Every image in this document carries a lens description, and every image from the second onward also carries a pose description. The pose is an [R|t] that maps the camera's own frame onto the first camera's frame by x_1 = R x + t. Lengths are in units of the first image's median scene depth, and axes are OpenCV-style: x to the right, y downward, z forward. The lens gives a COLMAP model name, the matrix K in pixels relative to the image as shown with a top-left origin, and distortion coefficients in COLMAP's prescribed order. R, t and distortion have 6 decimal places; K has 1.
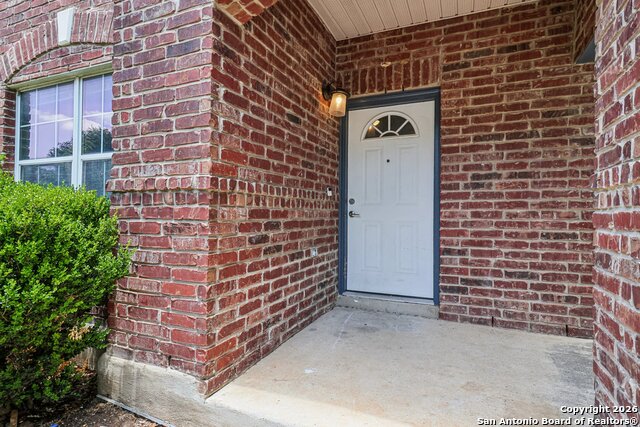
lens RADIAL K [[317.3, 0, 292.7], [0, 317.3, 213.3], [0, 0, 1]] dist [0.002113, 0.000244]
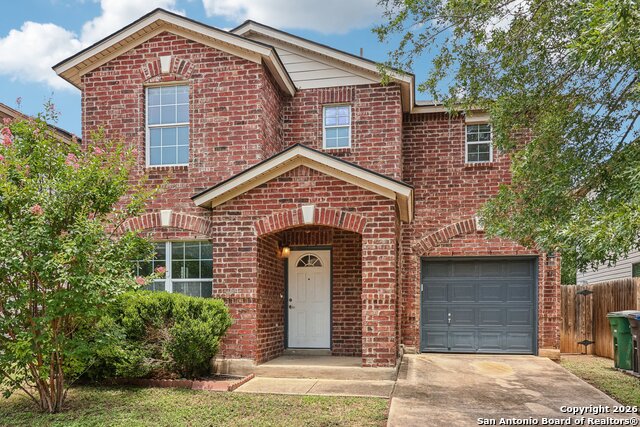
lens RADIAL K [[541.8, 0, 319.4], [0, 541.8, 213.5], [0, 0, 1]] dist [0.001251, 0.000296]
pose [[0.944263, 0.051800, 0.325090, -0.867859], [0.006052, 0.984644, -0.174472, 0.022966], [-0.329135, 0.166715, 0.929449, -2.554383]]
